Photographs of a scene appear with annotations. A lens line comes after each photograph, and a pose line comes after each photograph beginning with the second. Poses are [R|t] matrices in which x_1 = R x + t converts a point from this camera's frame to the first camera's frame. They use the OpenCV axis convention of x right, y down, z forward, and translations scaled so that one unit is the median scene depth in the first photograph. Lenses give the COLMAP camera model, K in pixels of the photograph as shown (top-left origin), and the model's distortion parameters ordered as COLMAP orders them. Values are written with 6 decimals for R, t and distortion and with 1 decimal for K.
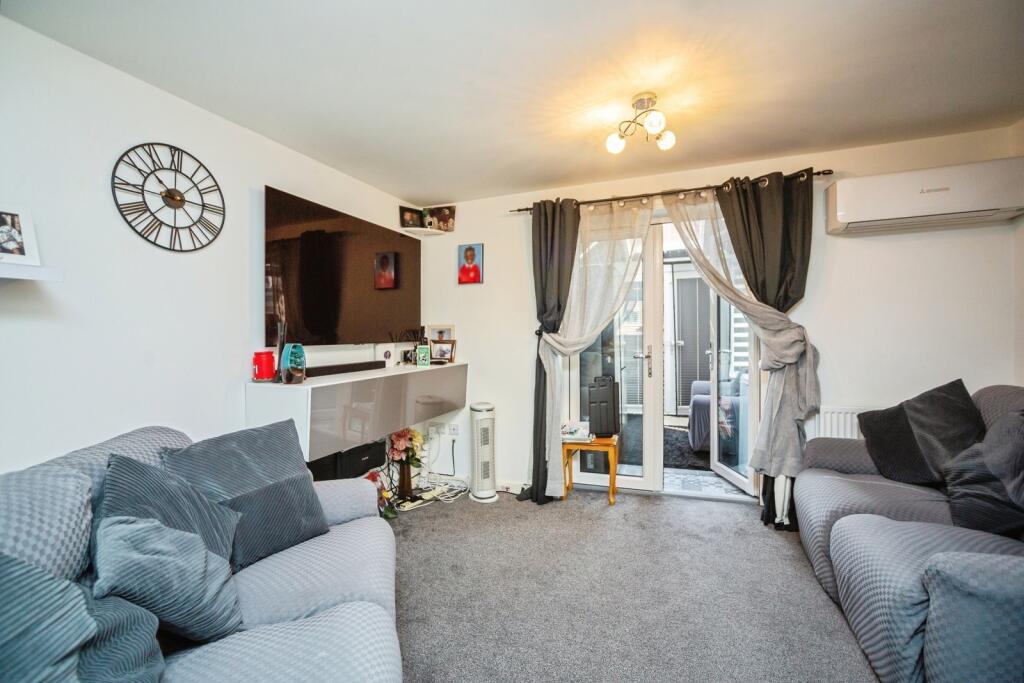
lens RADIAL K [[428.0, 0, 542.6], [0, 428.0, 326.7], [0, 0, 1]] dist [-0.000646, 0.000064]
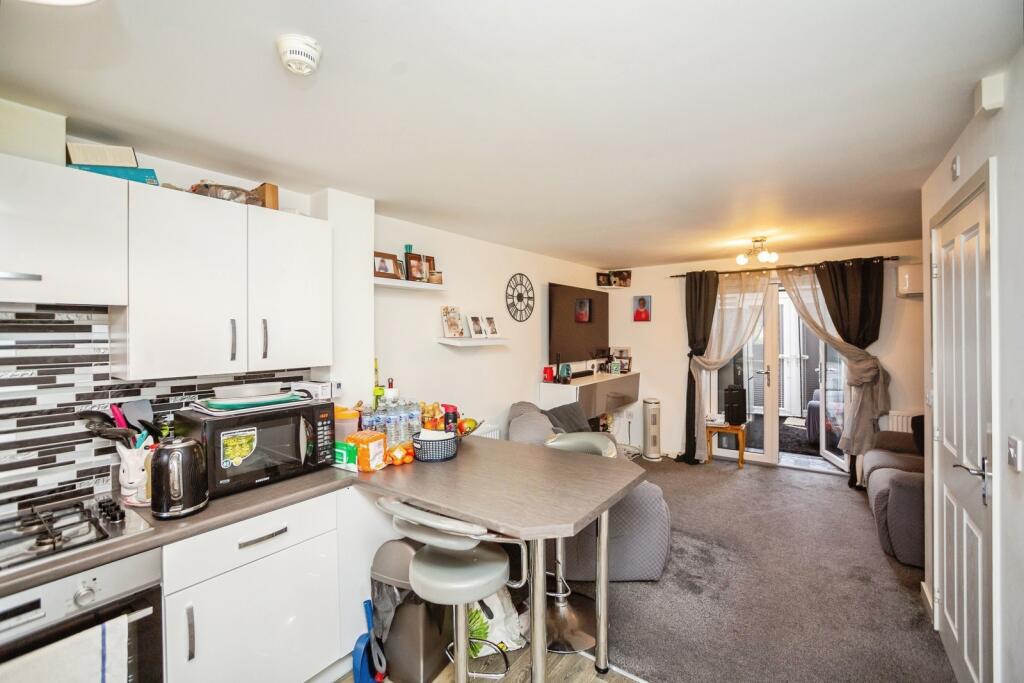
lens RADIAL K [[428.0, 0, 542.6], [0, 428.0, 326.7], [0, 0, 1]] dist [-0.000646, 0.000064]
pose [[0.960779, 0.001596, -0.277309, -0.093533], [0.000524, 0.999971, 0.007569, -0.102792], [0.277313, -0.007417, 0.960751, -0.652145]]
